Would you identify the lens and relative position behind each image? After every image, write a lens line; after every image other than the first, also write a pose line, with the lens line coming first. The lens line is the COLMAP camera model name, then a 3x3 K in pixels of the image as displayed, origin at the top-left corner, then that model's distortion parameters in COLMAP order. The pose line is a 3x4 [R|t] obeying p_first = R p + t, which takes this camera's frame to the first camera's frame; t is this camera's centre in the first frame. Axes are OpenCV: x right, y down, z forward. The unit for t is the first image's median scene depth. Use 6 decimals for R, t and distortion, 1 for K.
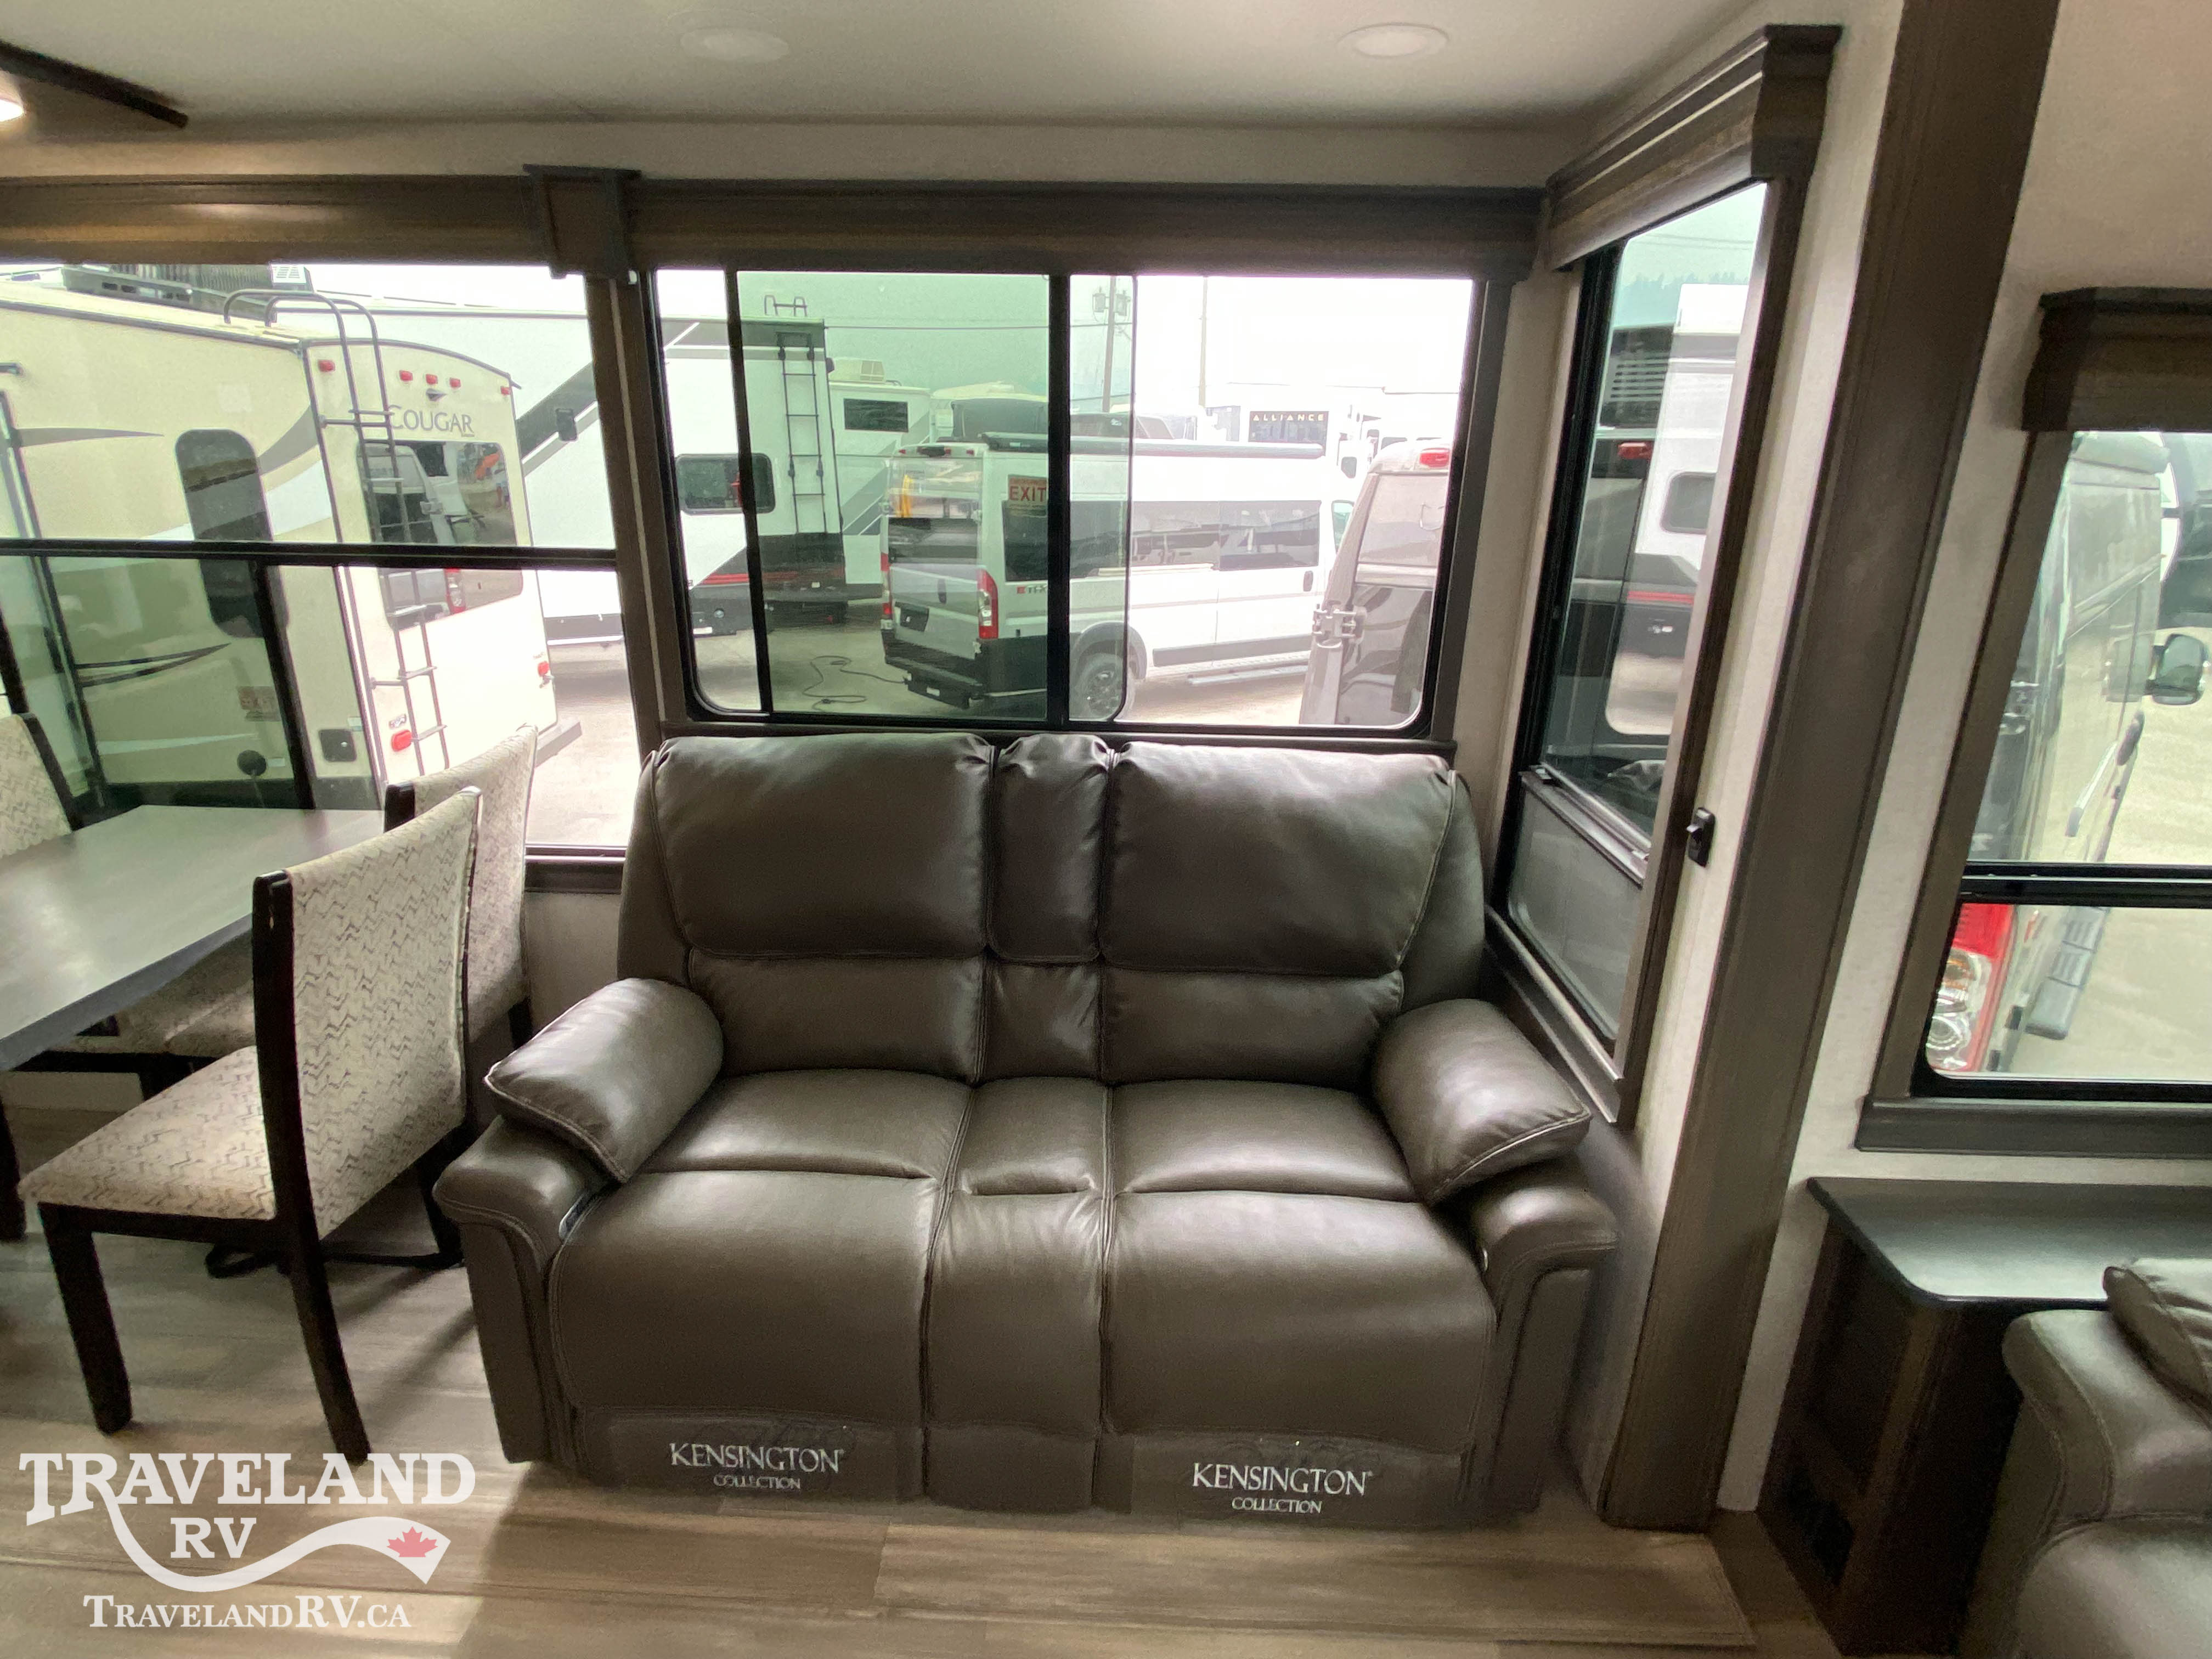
lens RADIAL K [[1162.1, 0, 1088.4], [0, 1162.1, 838.3], [0, 0, 1]] dist [0.032623, -0.029654]
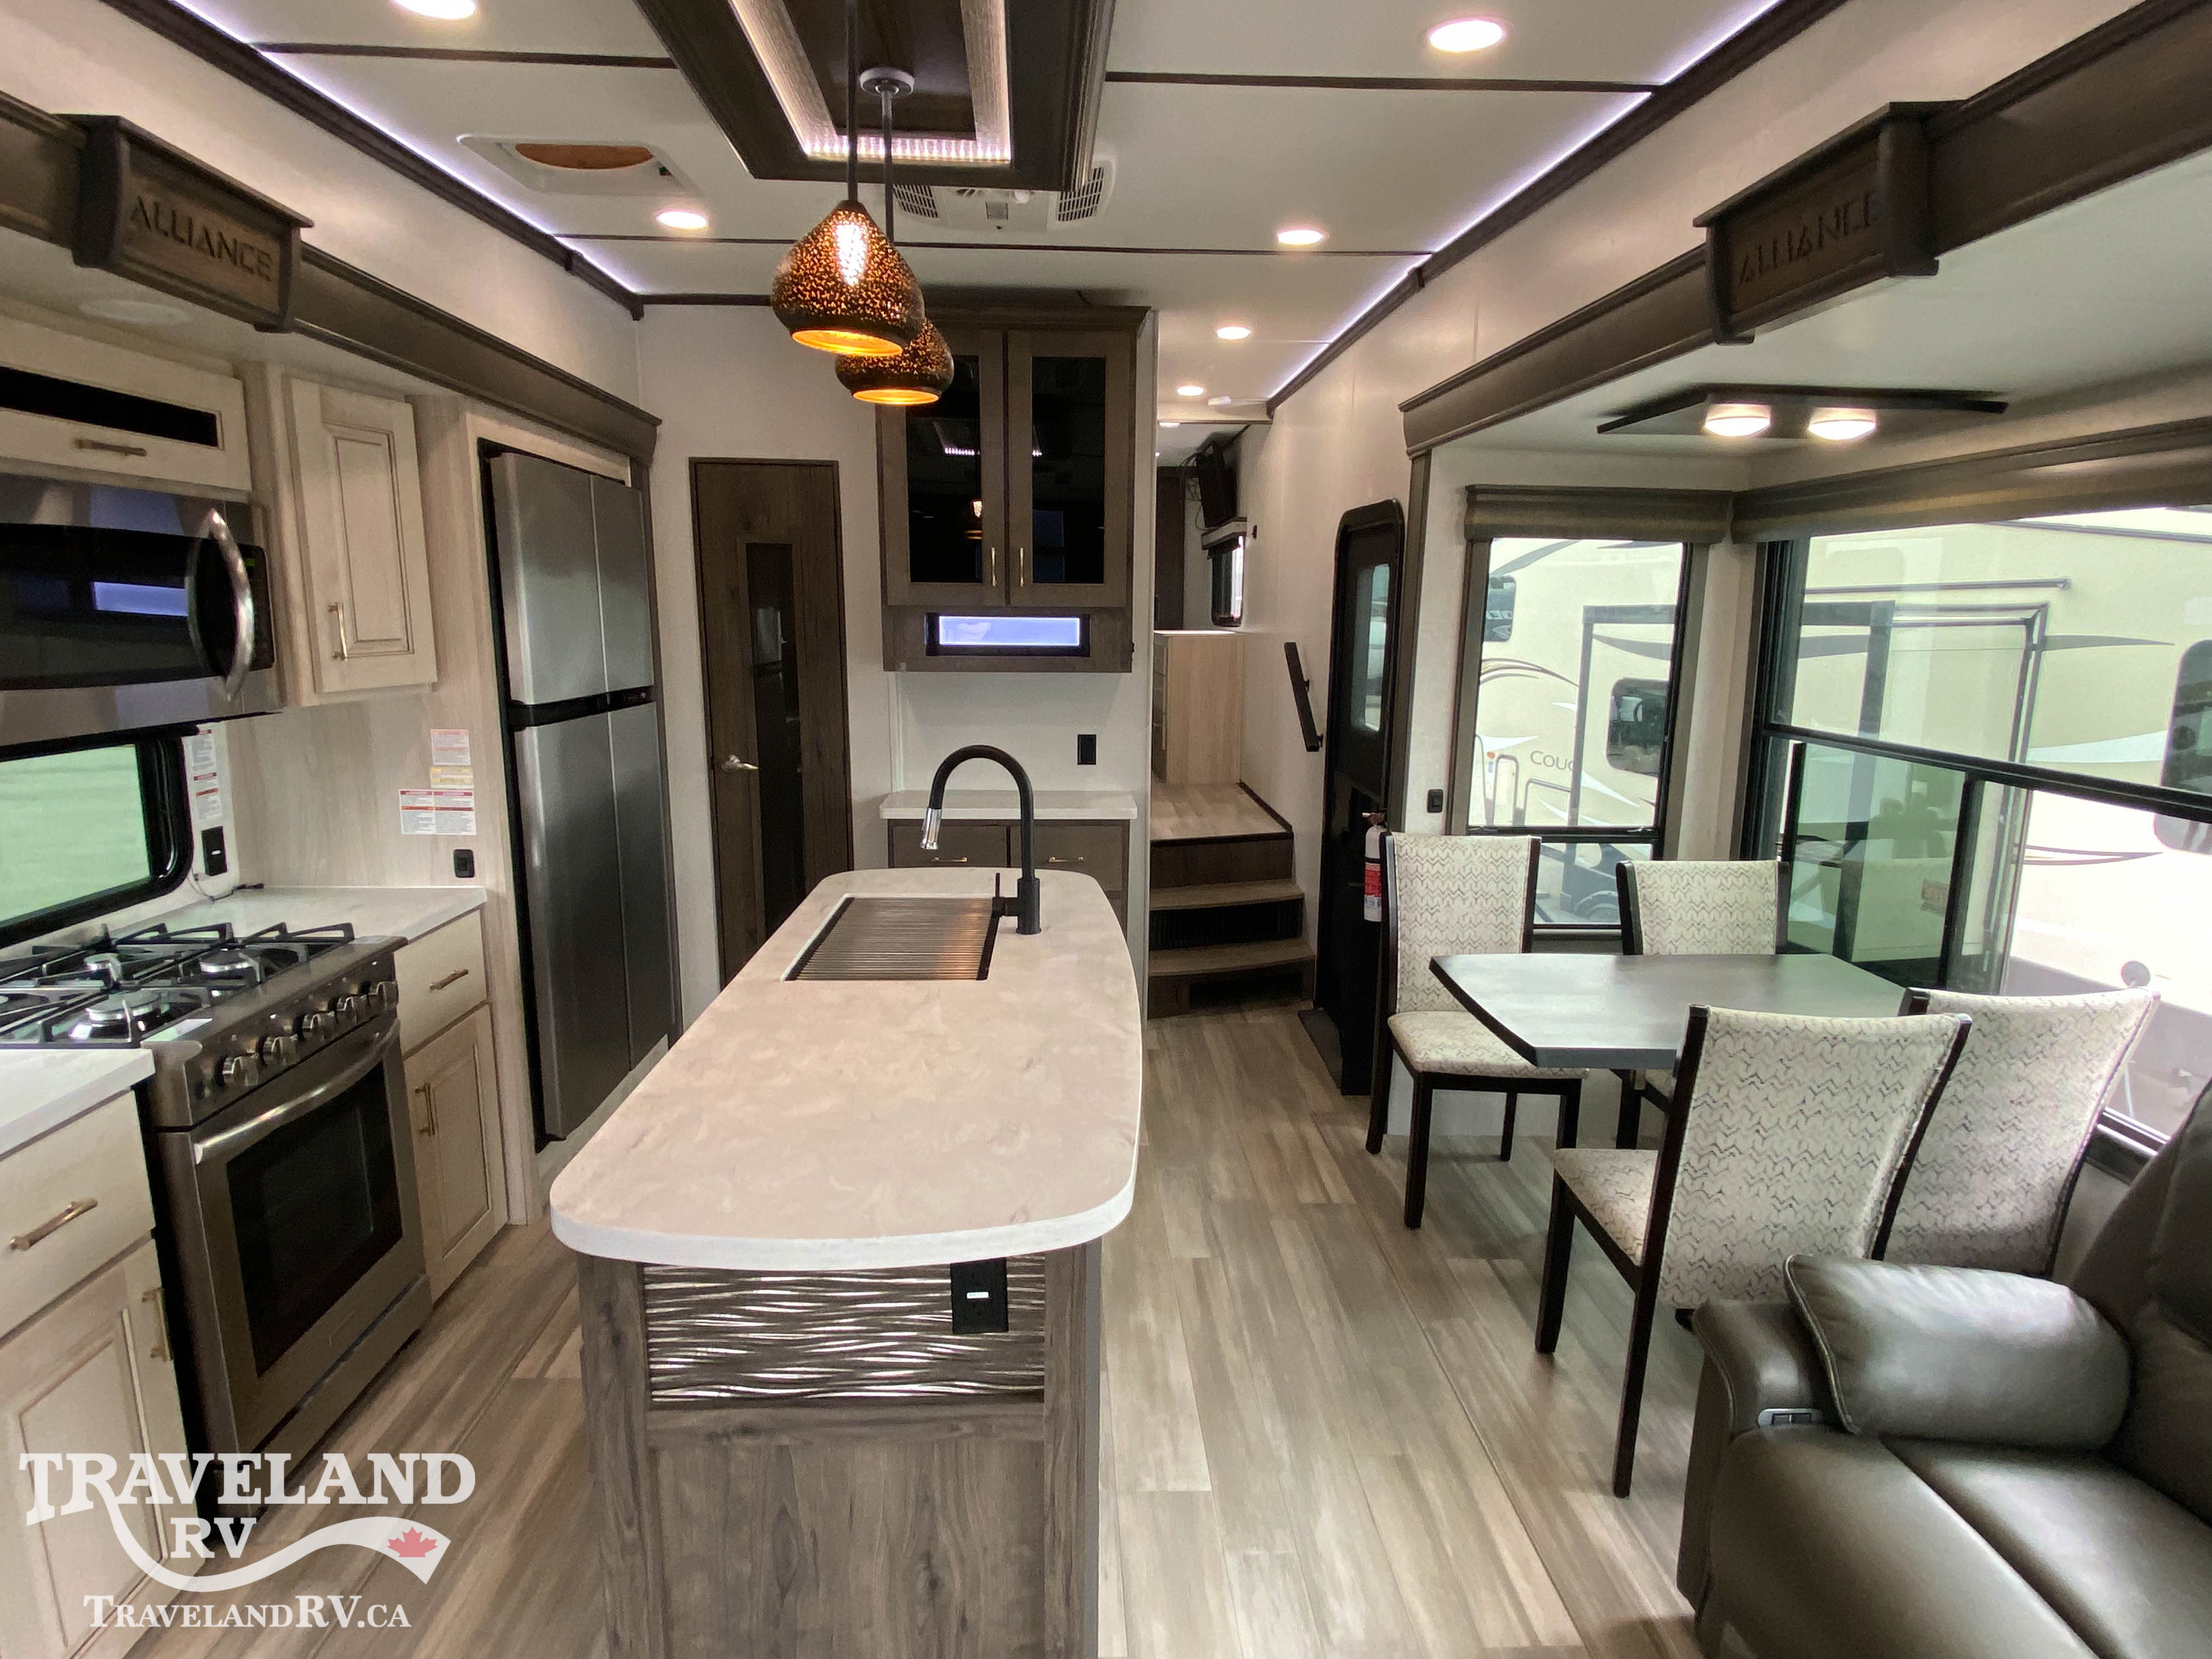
lens RADIAL K [[1167.2, 0, 1096.0], [0, 1167.2, 826.1], [0, 0, 1]] dist [0.012862, -0.016886]
pose [[0.087715, 0.169286, -0.981656, 0.135647], [-0.325217, 0.936324, 0.132409, -0.032022], [0.941563, 0.307637, 0.137184, 0.044809]]
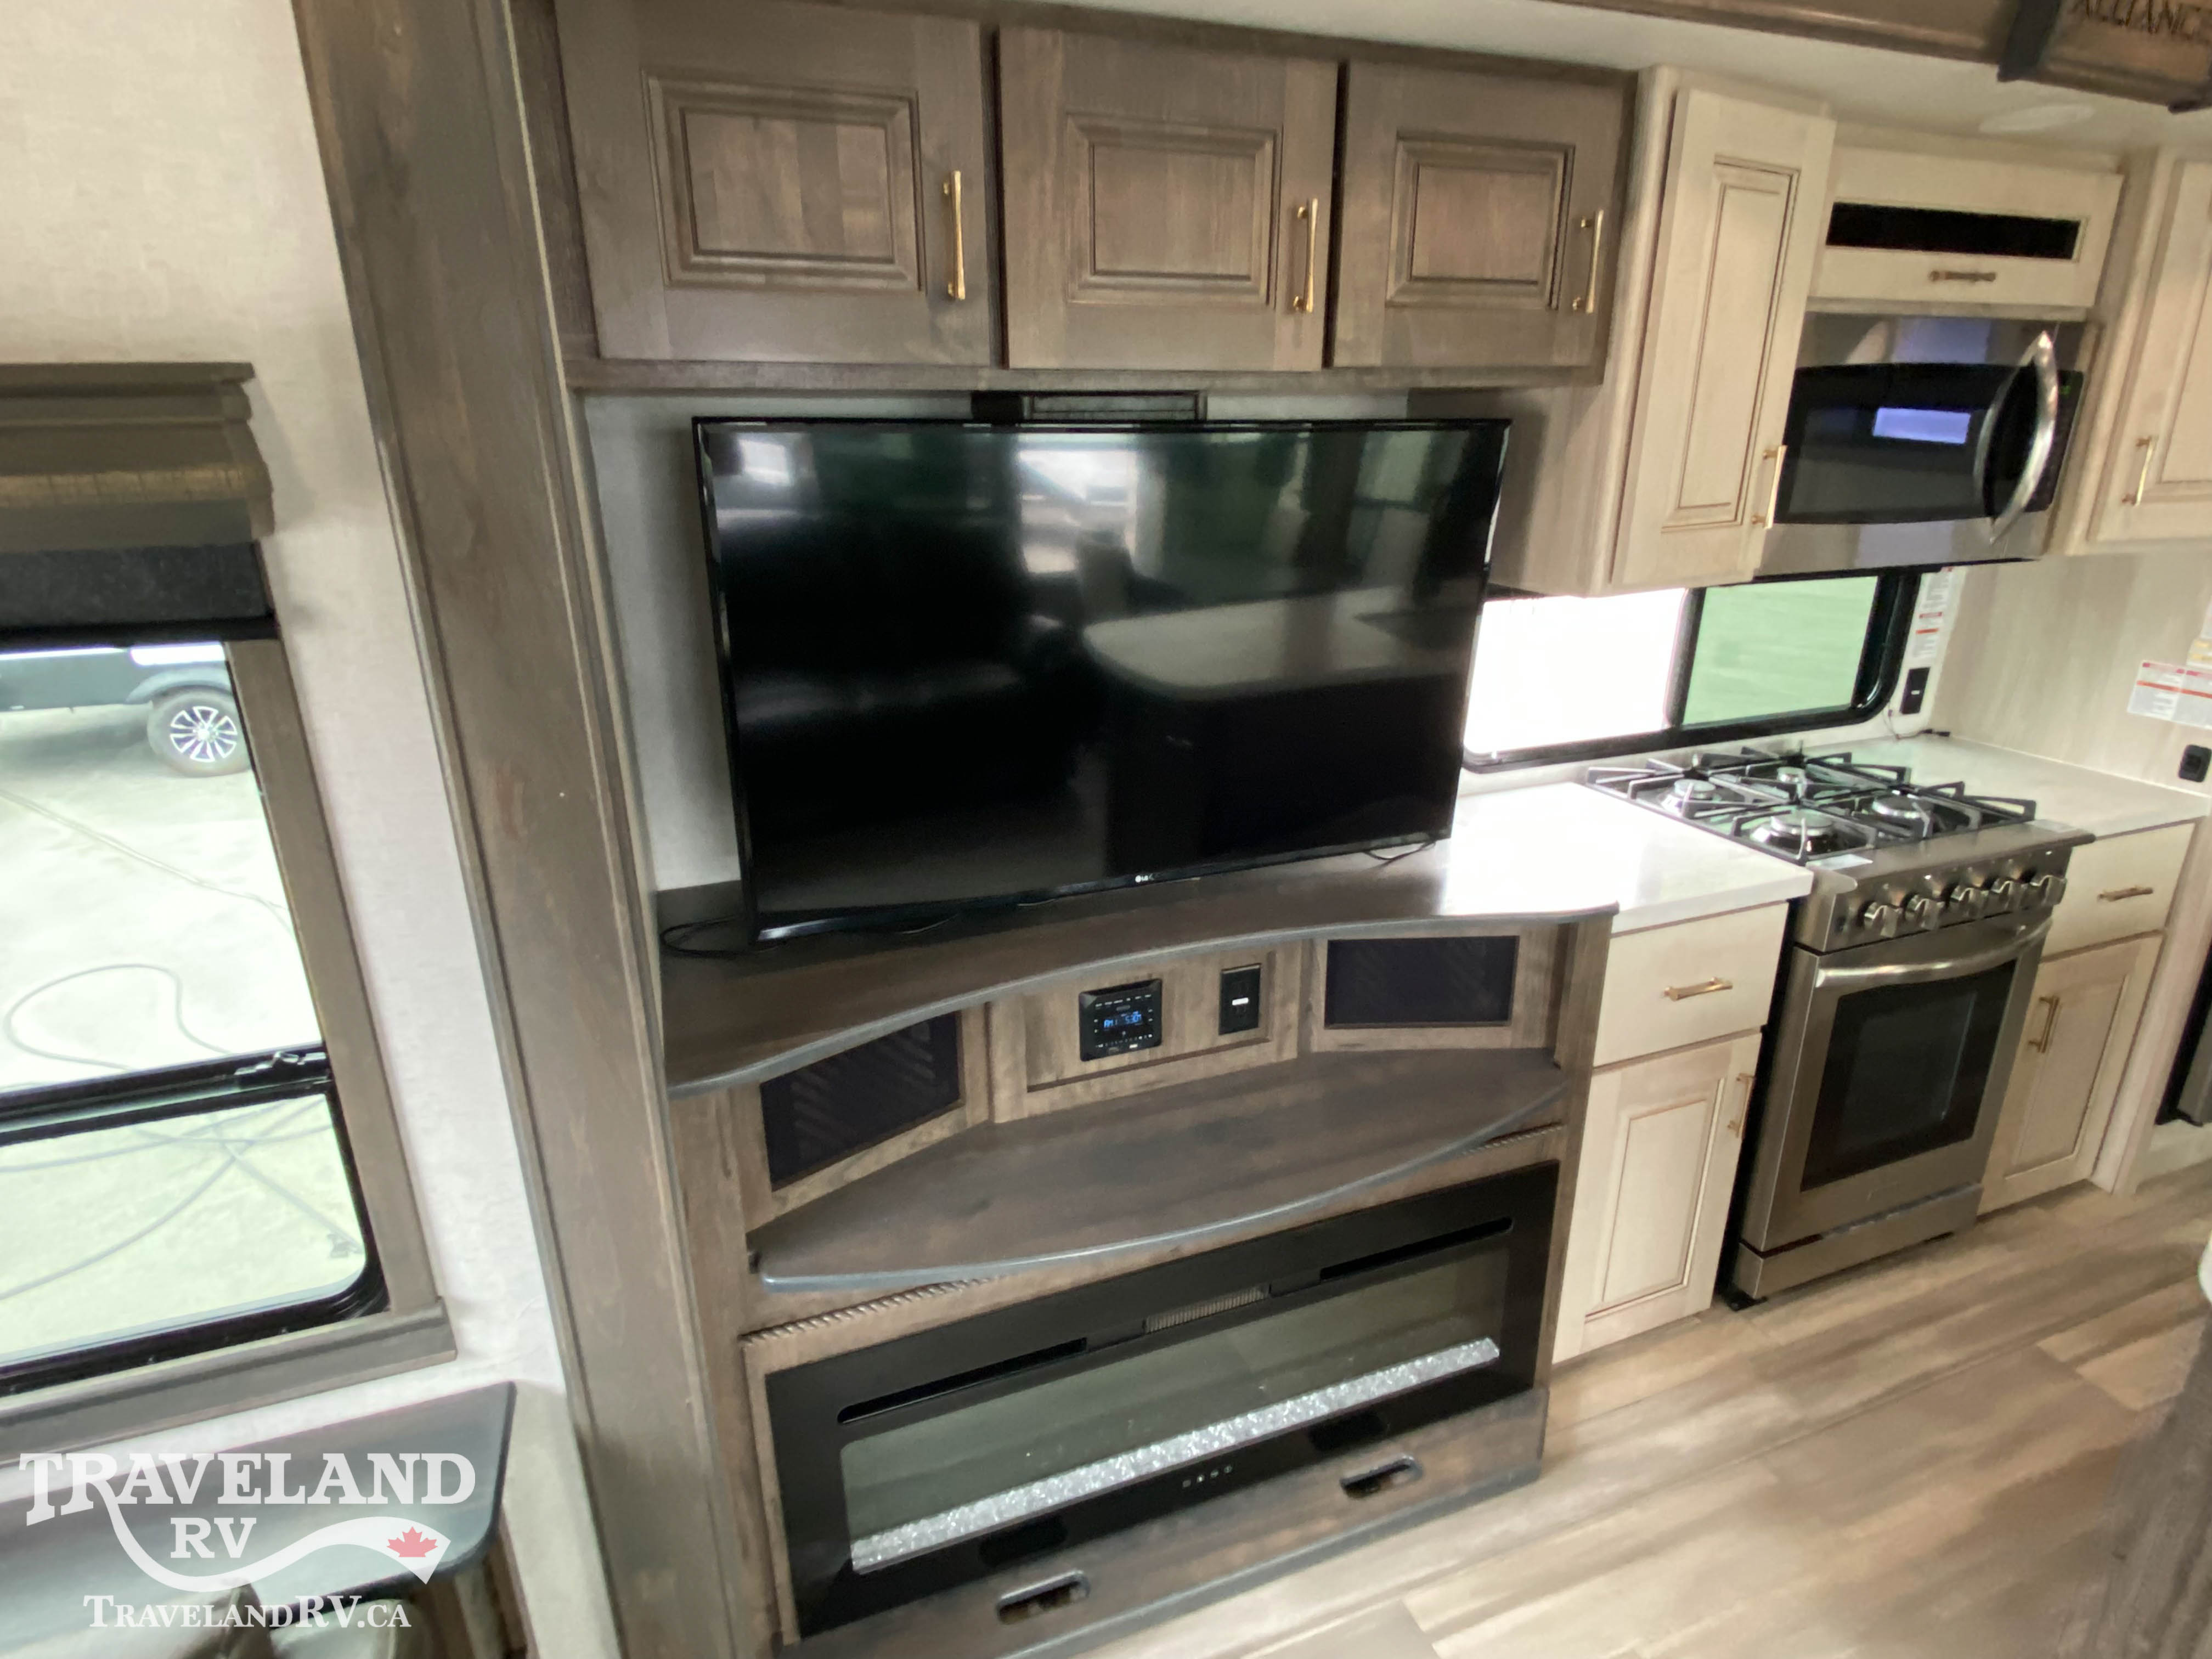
lens RADIAL K [[1167.2, 0, 1102.1], [0, 1167.2, 821.0], [0, 0, 1]] dist [0.012862, -0.016886]
pose [[-0.916542, 0.125441, -0.379756, 0.128908], [-0.127909, 0.807726, 0.575516, -0.031603], [0.378932, 0.576059, -0.724270, 0.023624]]
